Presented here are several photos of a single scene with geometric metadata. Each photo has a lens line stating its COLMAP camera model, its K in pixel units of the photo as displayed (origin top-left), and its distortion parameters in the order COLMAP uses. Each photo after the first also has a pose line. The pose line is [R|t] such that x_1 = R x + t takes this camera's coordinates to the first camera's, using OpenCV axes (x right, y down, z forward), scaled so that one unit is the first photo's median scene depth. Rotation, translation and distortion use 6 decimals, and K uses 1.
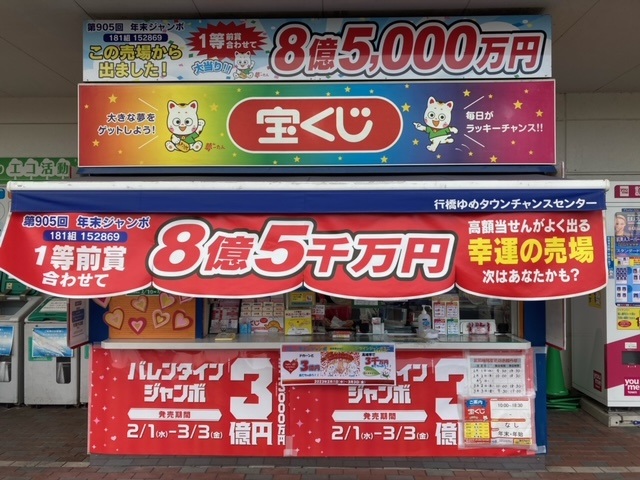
lens RADIAL K [[513.3, 0, 318.9], [0, 513.3, 239.4], [0, 0, 1]] dist [0.016124, 0.001775]
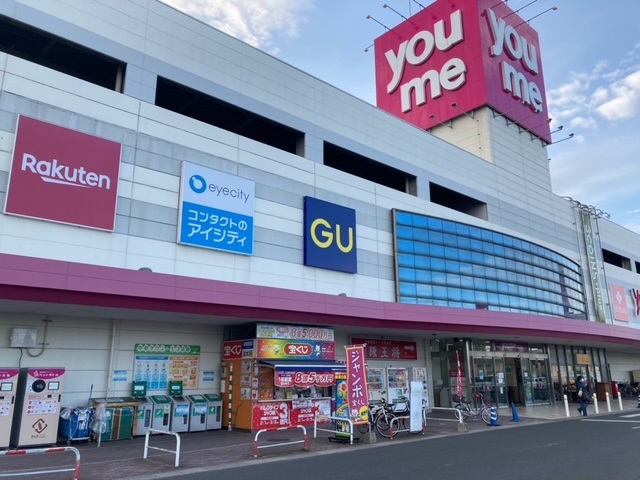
lens RADIAL K [[513.3, 0, 320.2], [0, 513.3, 238.9], [0, 0, 1]] dist [0.016124, 0.001775]
pose [[0.727742, 0.171270, 0.664122, -3.074853], [-0.010847, 0.971071, -0.238543, -0.087679], [-0.685765, 0.166394, 0.708547, -2.553231]]
